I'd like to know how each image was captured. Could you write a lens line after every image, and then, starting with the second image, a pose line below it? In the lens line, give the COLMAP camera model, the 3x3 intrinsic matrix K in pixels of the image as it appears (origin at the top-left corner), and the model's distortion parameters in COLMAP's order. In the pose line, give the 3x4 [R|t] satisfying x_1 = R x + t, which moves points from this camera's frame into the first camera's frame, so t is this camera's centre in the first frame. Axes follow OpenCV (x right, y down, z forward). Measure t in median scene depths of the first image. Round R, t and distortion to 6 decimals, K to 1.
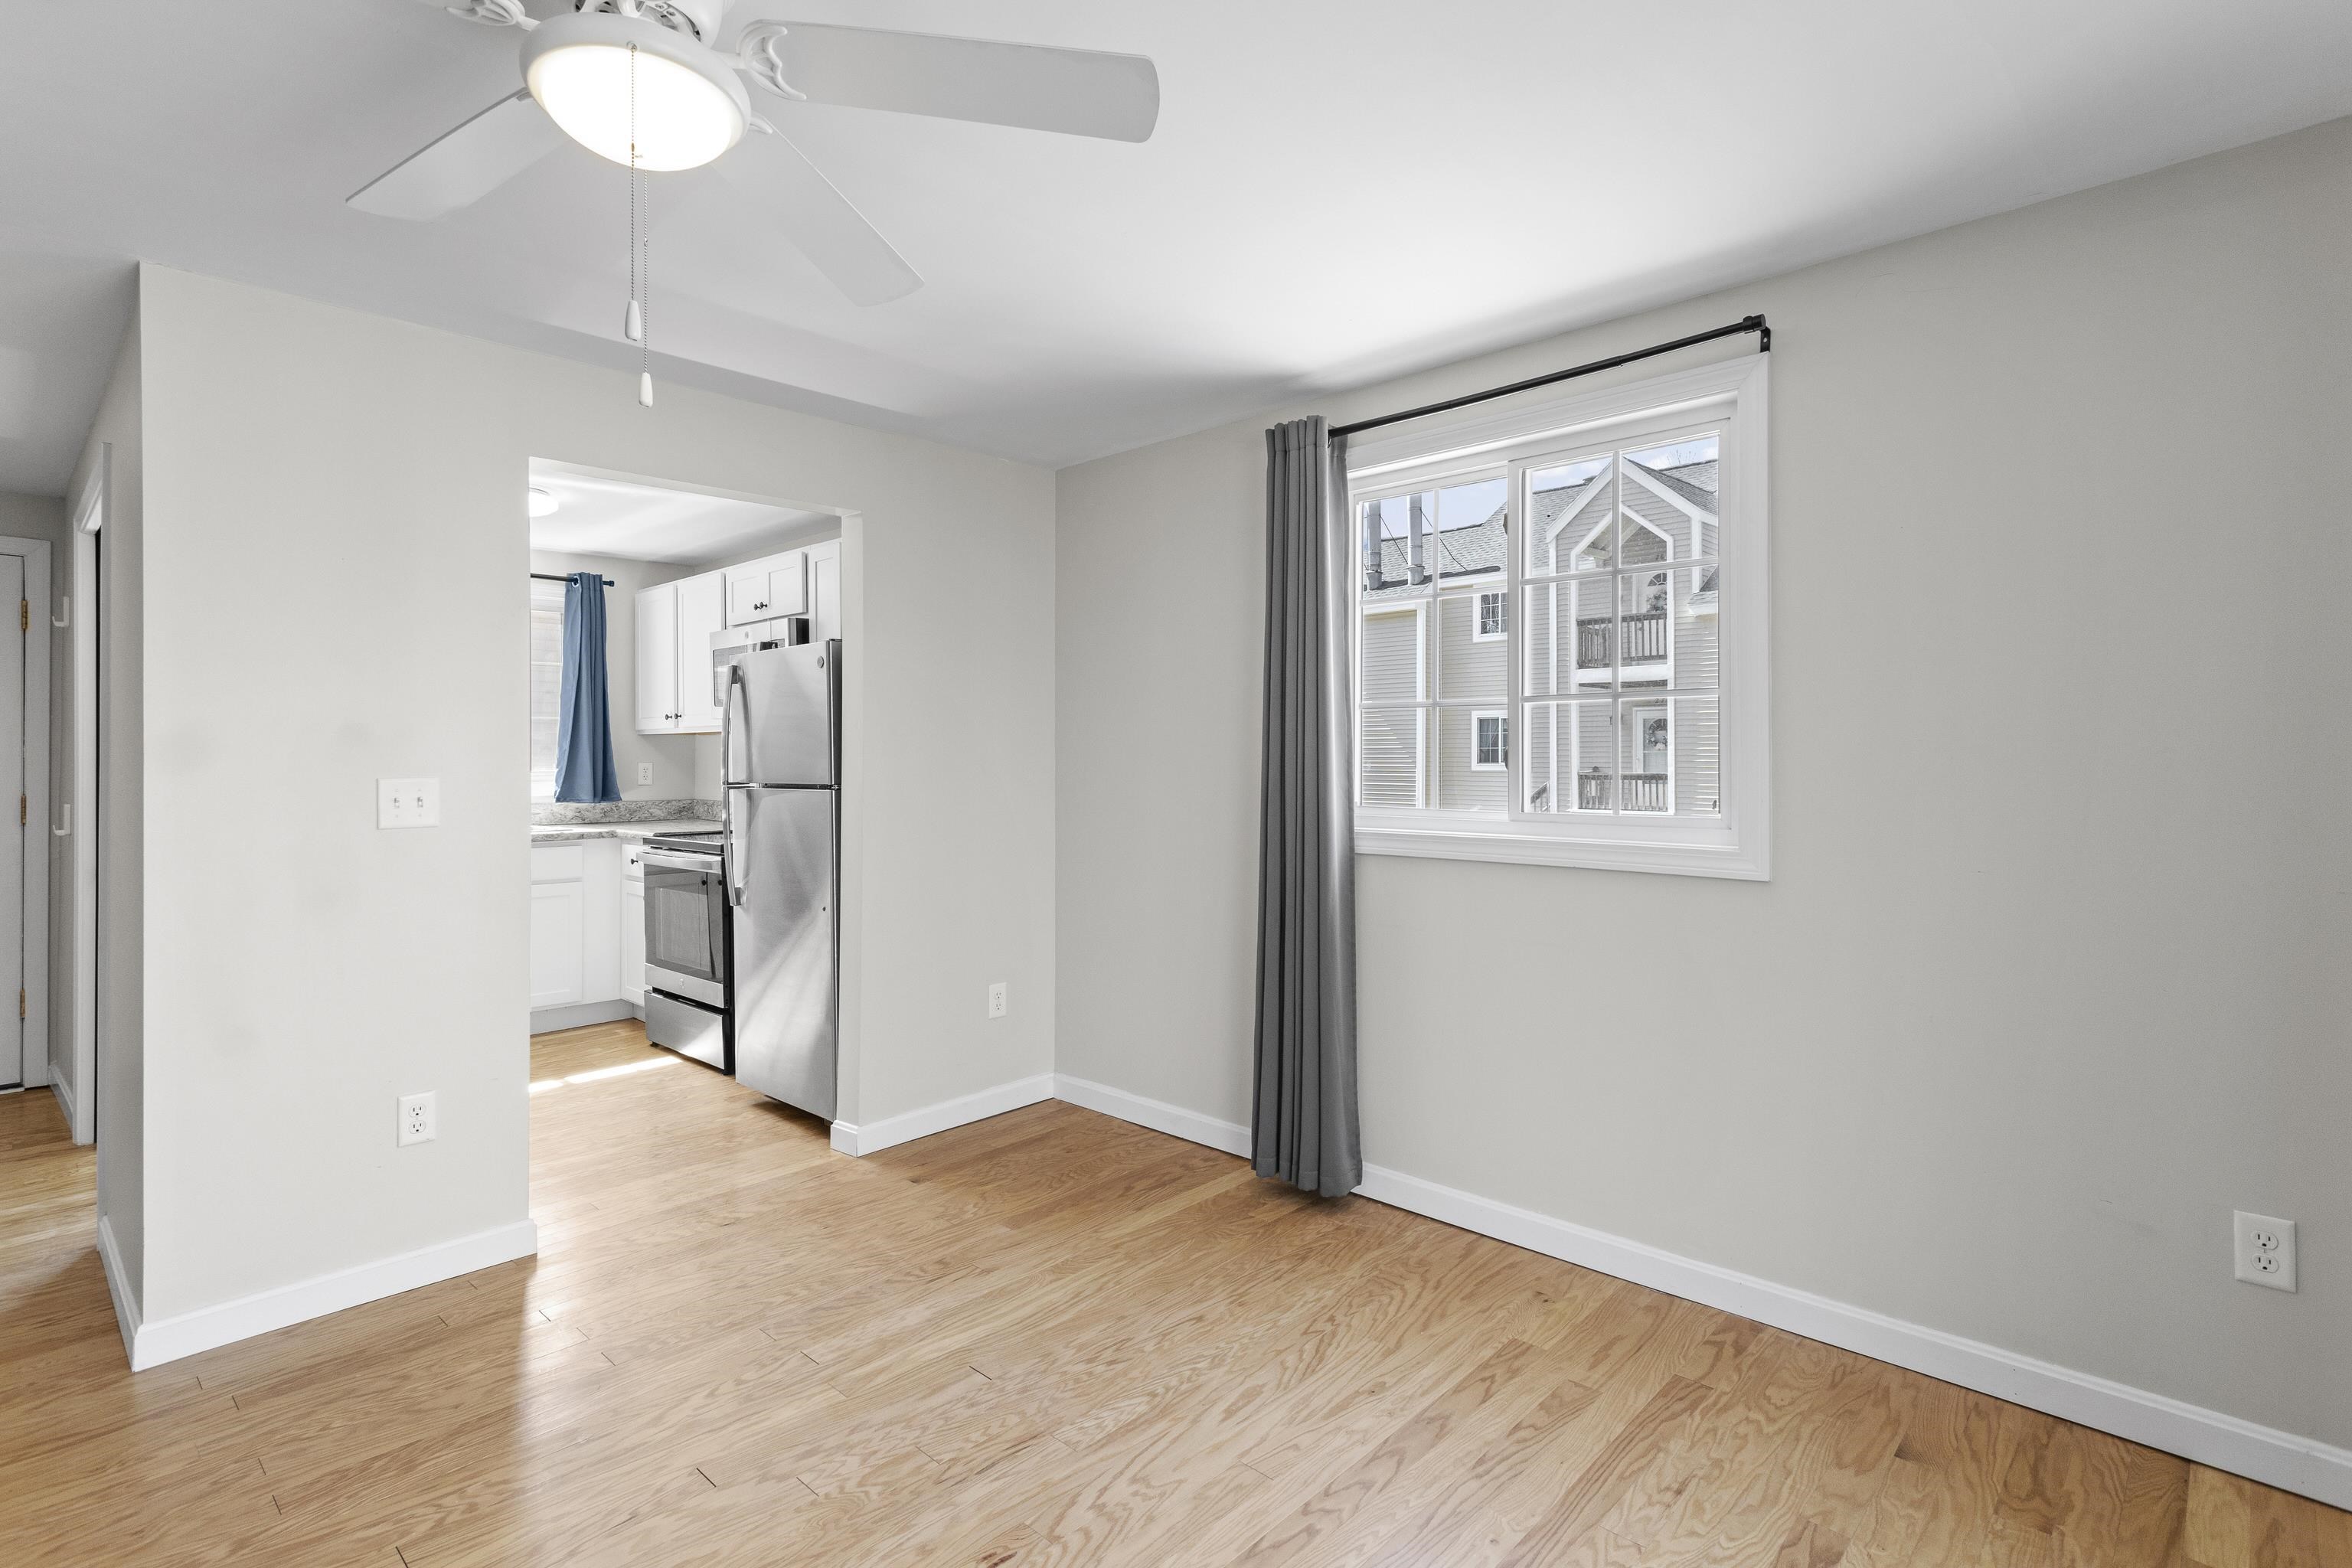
lens RADIAL K [[1141.1, 0, 1189.2], [0, 1141.1, 763.1], [0, 0, 1]] dist [0.009227, 0.001031]
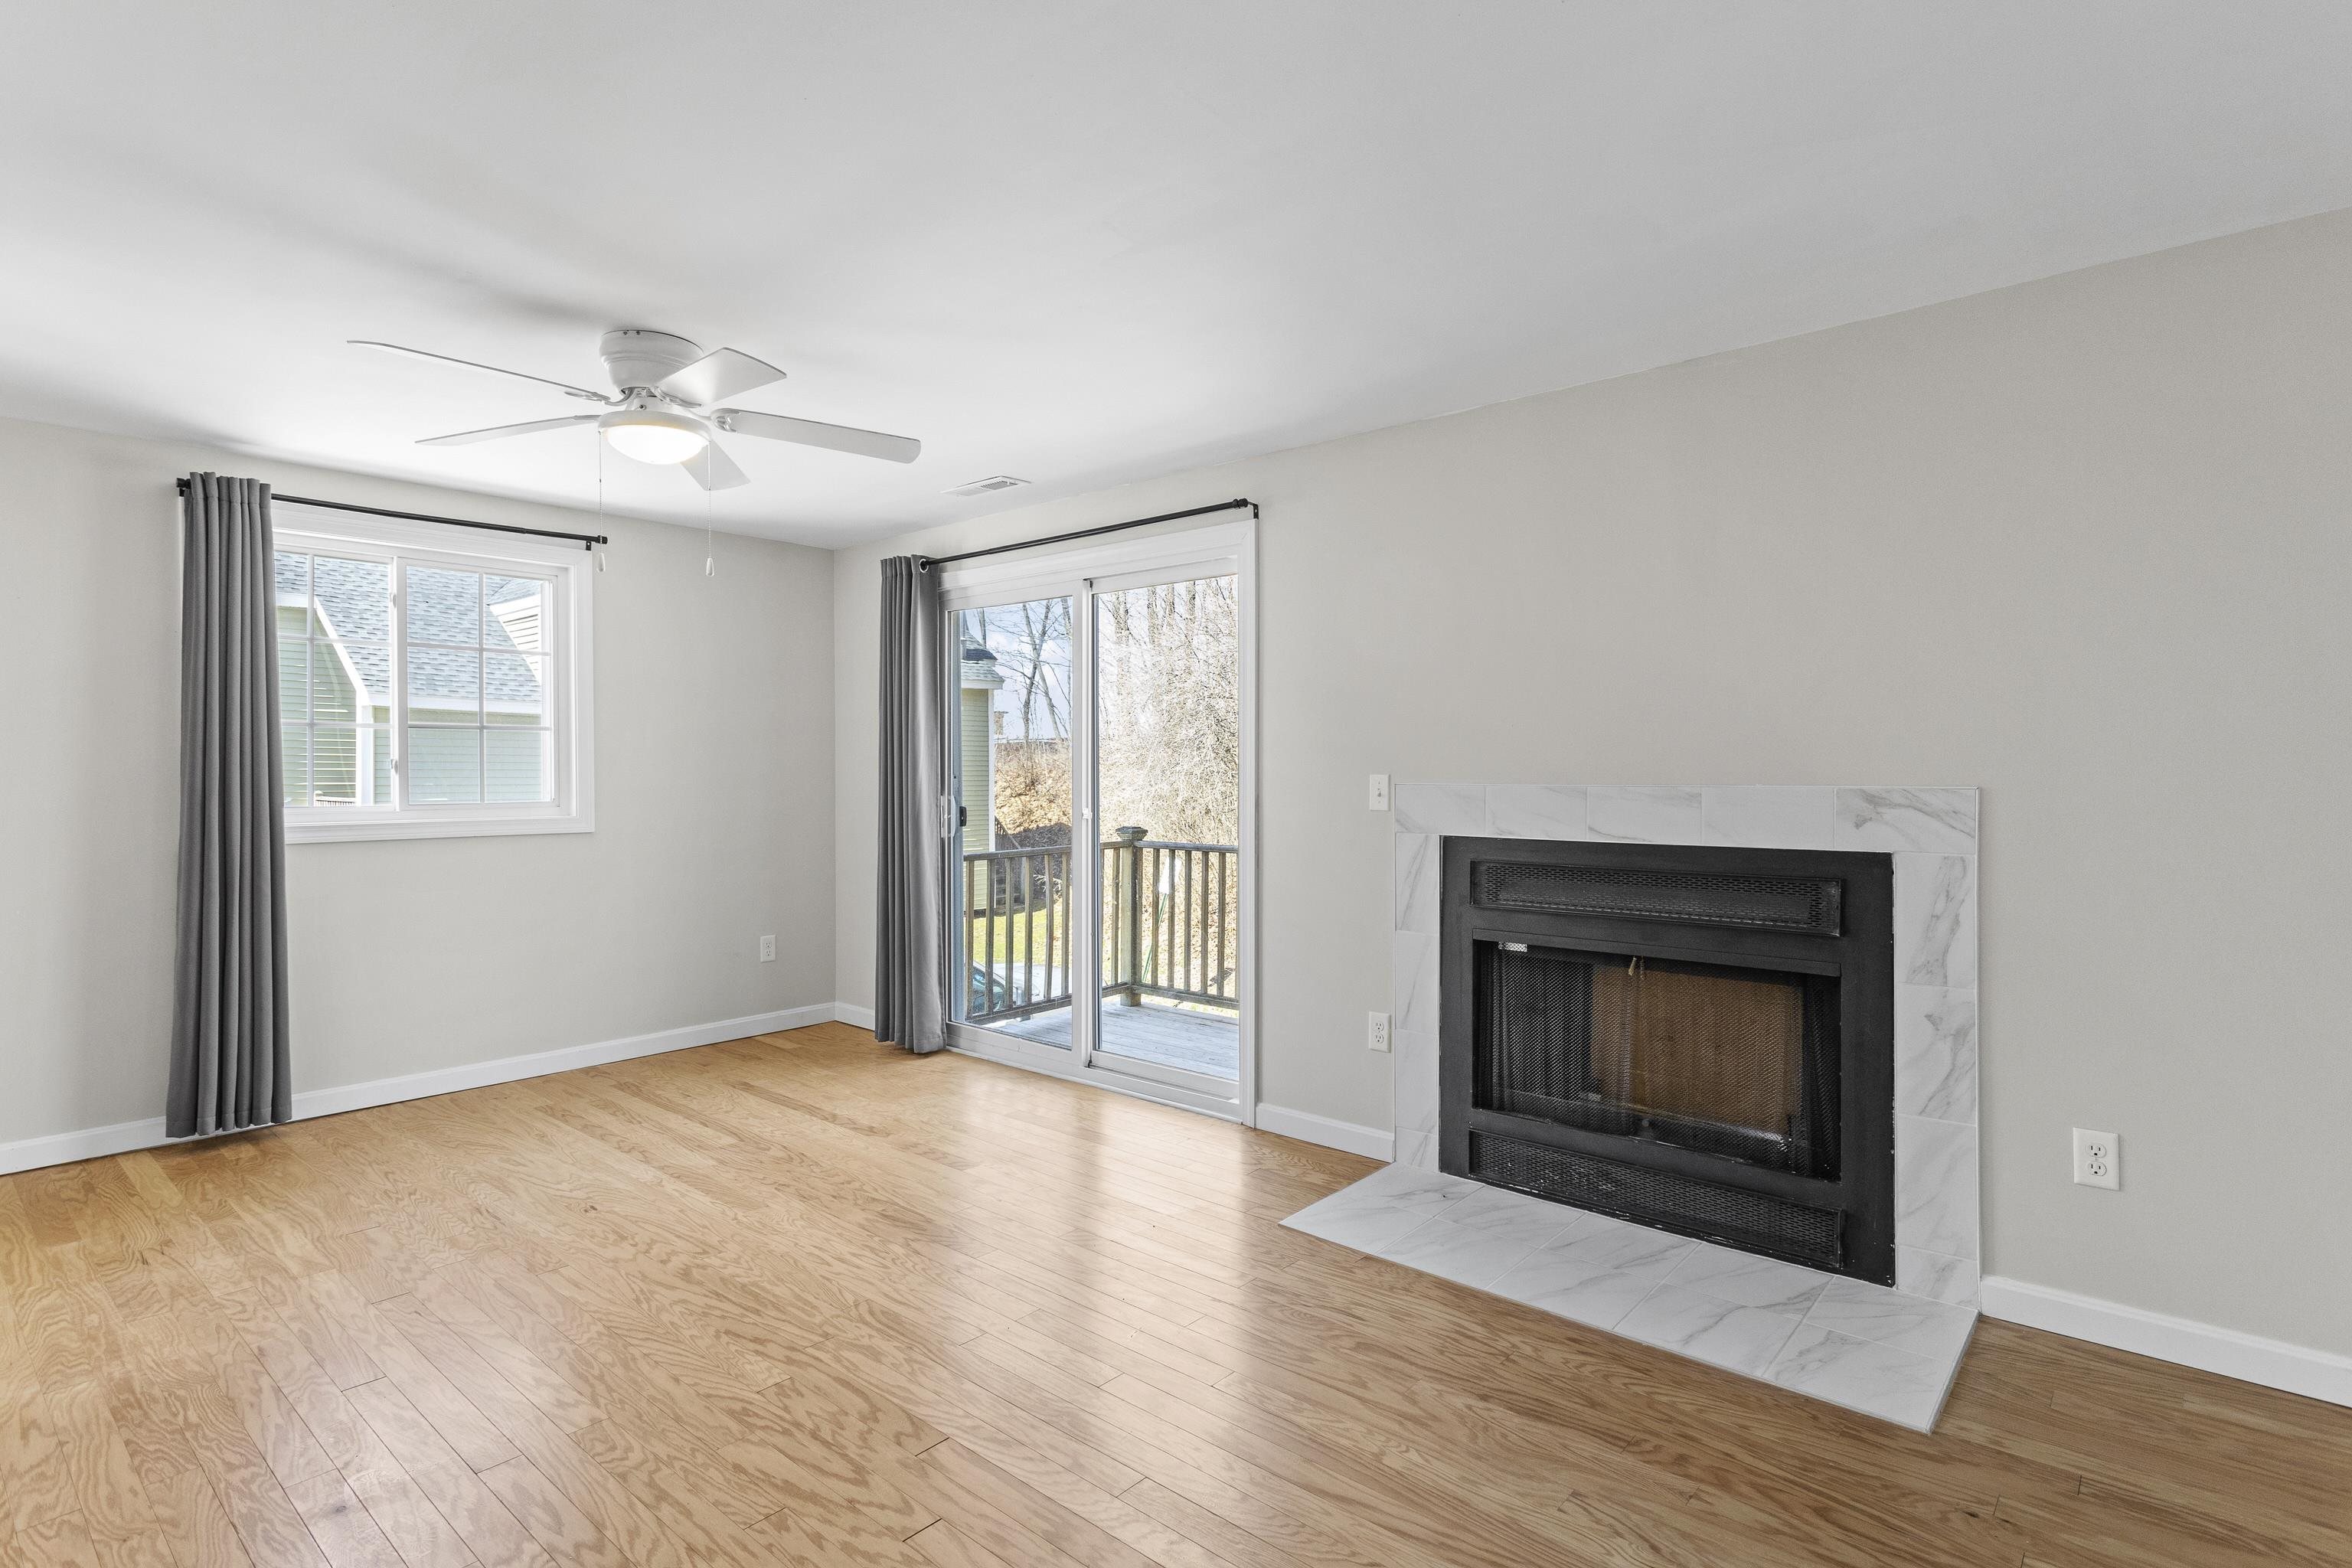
lens RADIAL K [[1164.9, 0, 1181.9], [0, 1164.9, 784.4], [0, 0, 1]] dist [0.009988, 0.000444]
pose [[-0.032491, -0.013981, 0.999374, -1.298643], [0.003630, 0.999894, 0.014106, 0.000848], [-0.999465, 0.004086, -0.032436, 0.079447]]
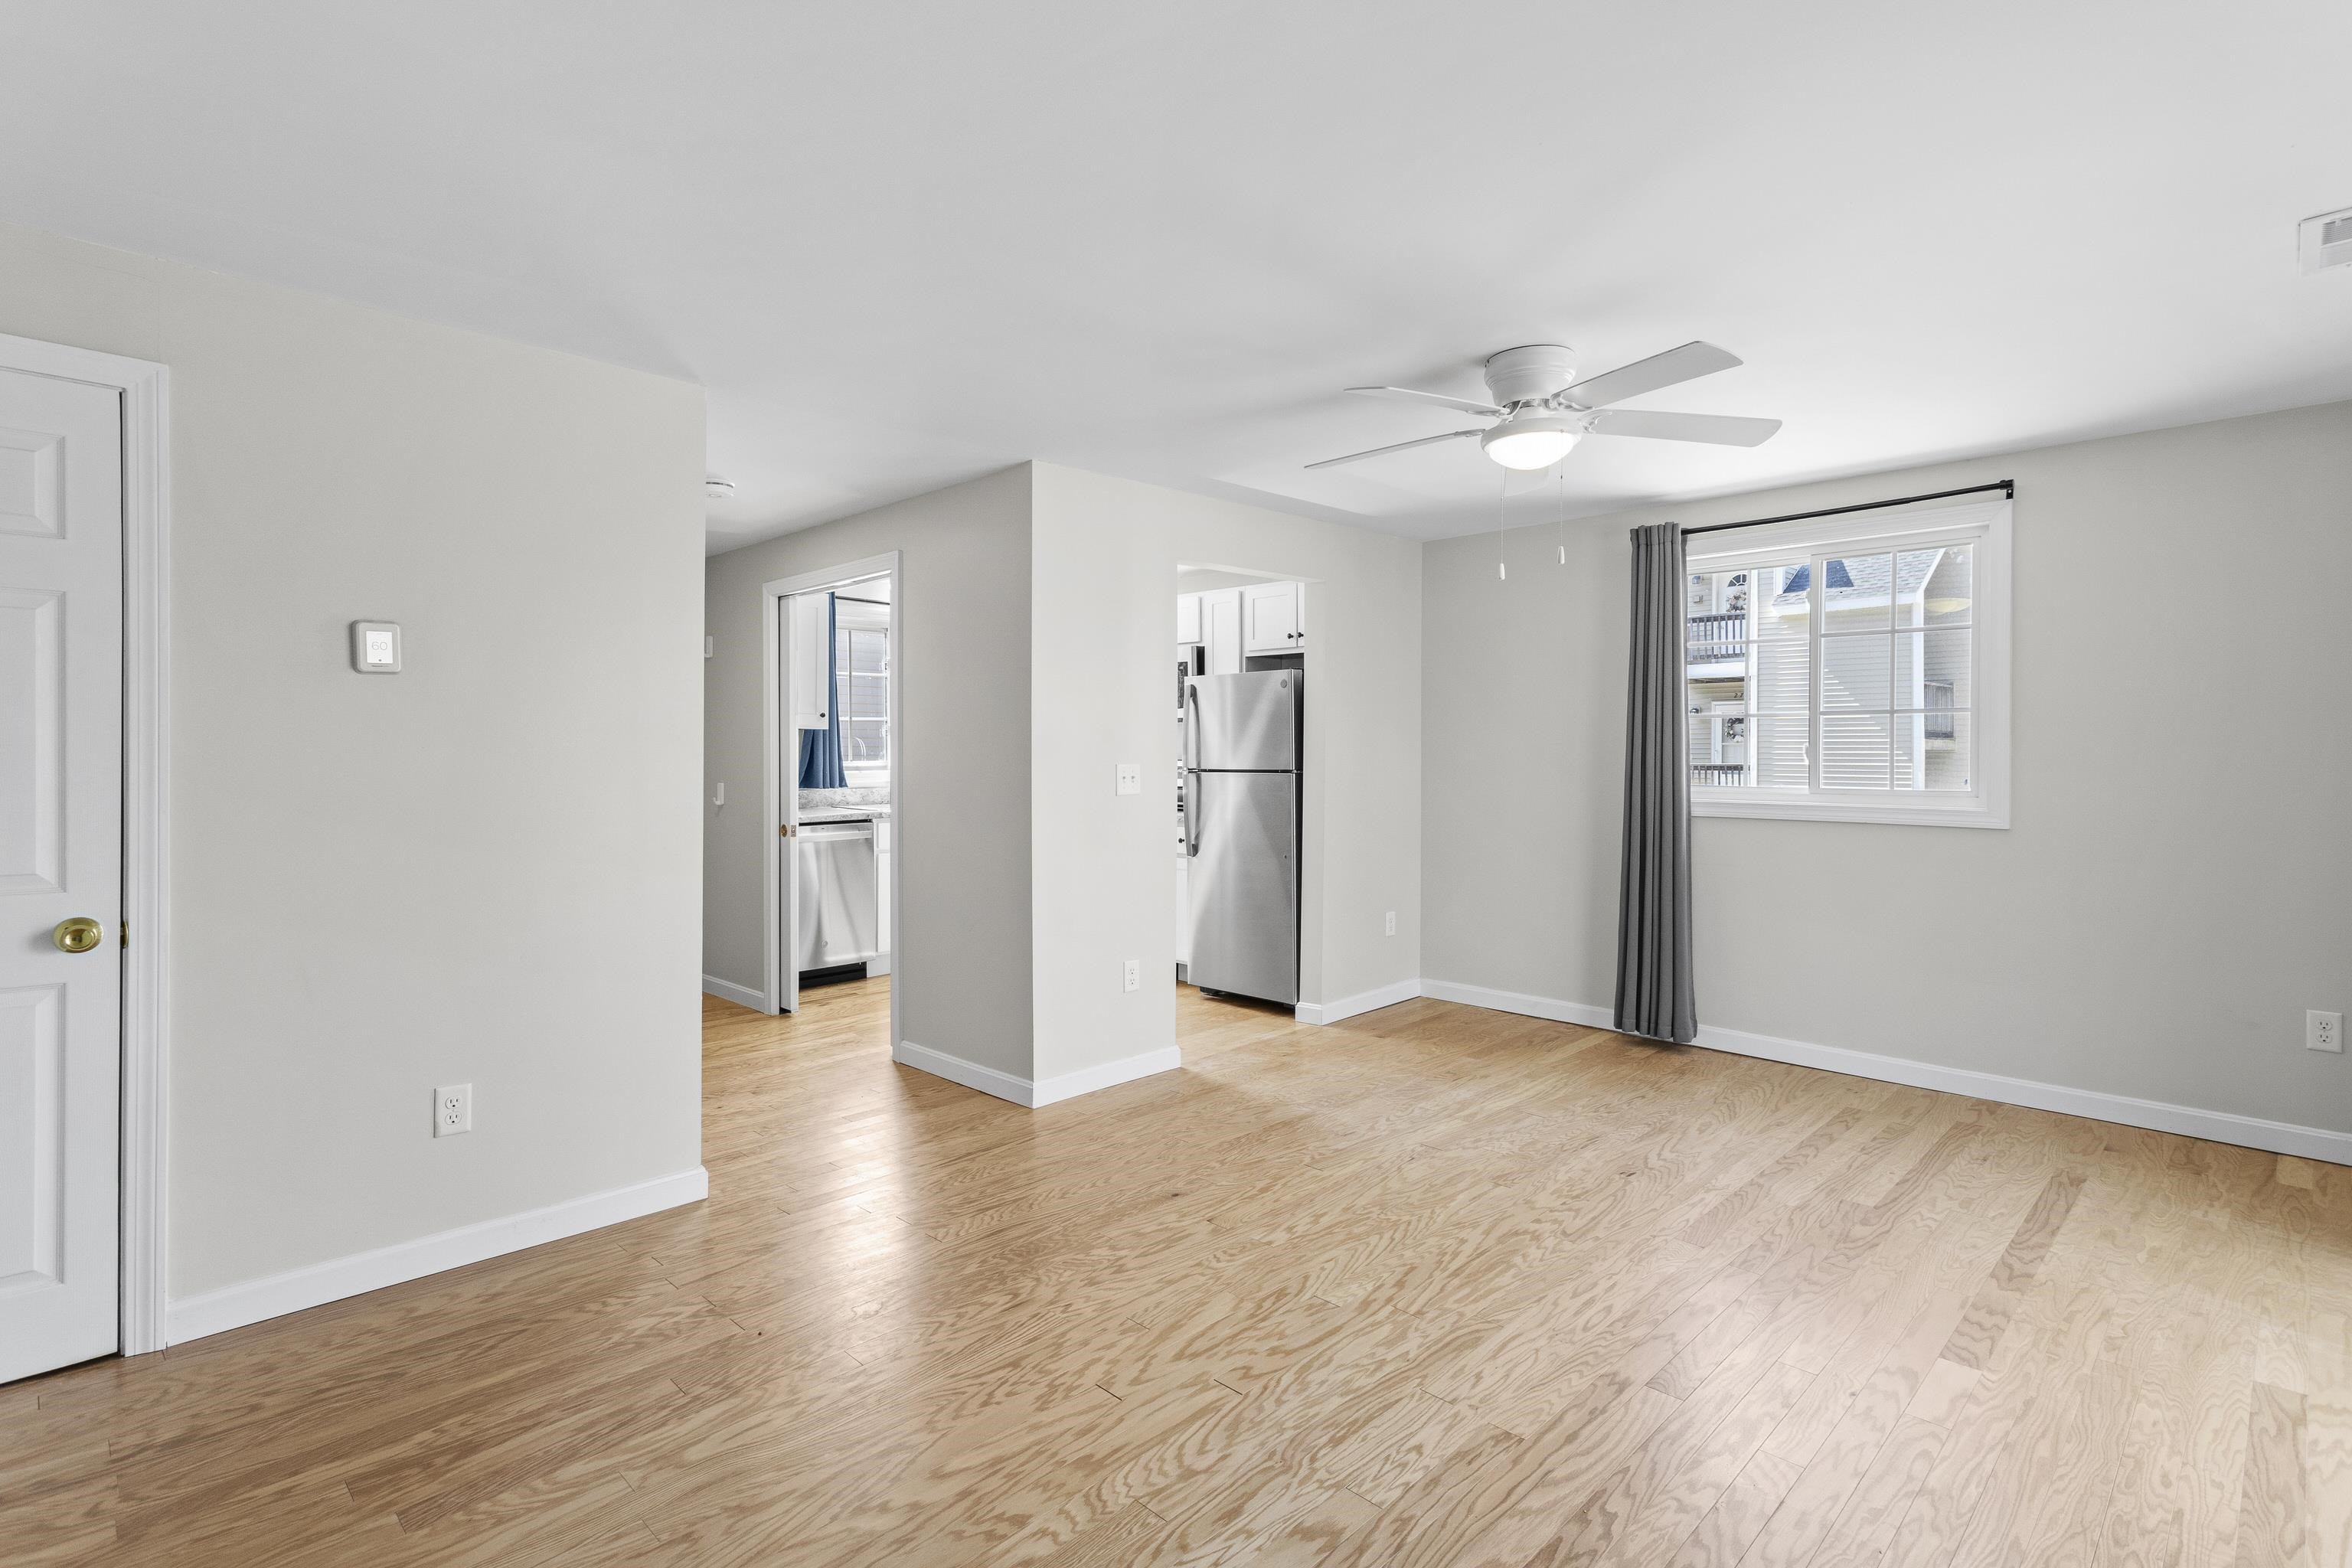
lens RADIAL K [[1141.2, 0, 1179.2], [0, 1141.2, 768.6], [0, 0, 1]] dist [0.008113, 0.001710]
pose [[0.999452, 0.001096, -0.033087, -0.541999], [-0.000673, 0.999918, 0.012770, -0.000858], [0.033098, -0.012741, 0.999371, -0.581276]]
